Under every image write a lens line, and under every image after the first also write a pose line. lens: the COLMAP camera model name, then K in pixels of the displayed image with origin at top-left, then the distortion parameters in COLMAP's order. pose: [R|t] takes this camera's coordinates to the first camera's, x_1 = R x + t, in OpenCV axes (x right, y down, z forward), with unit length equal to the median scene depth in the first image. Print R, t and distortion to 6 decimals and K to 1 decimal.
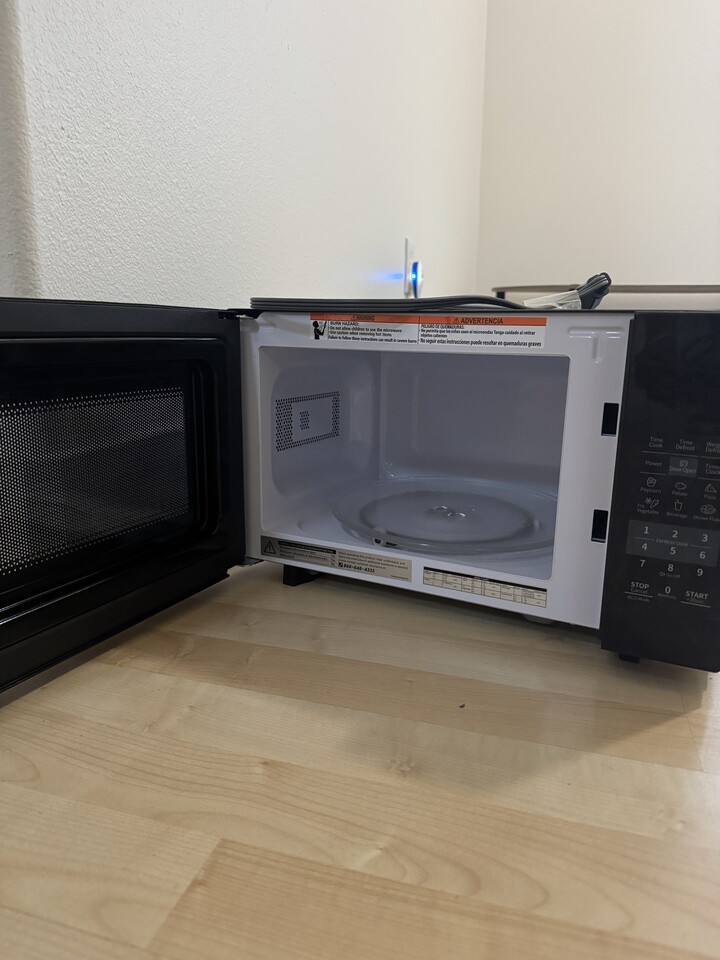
lens RADIAL K [[670.2, 0, 357.6], [0, 670.2, 480.4], [0, 0, 1]] dist [-0.028895, -0.012829]
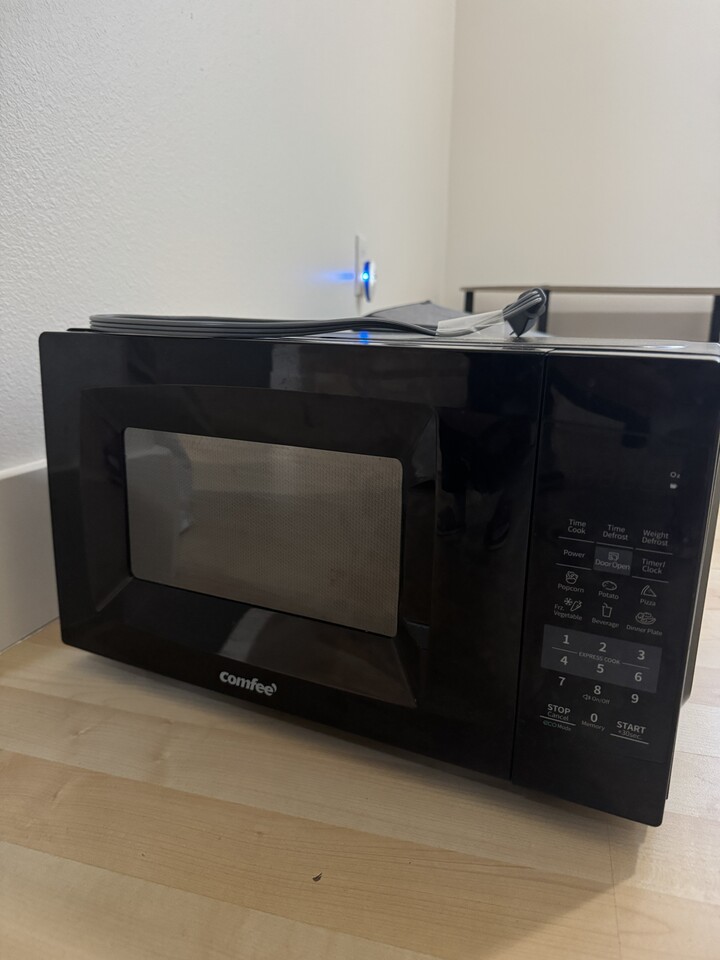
lens RADIAL K [[670.2, 0, 361.1], [0, 670.2, 479.1], [0, 0, 1]] dist [-0.028895, -0.012829]
pose [[0.999638, 0.001232, 0.026892, 0.182303], [-0.001443, 0.999968, 0.007820, -0.112763], [-0.026882, -0.007856, 0.999608, 0.255287]]
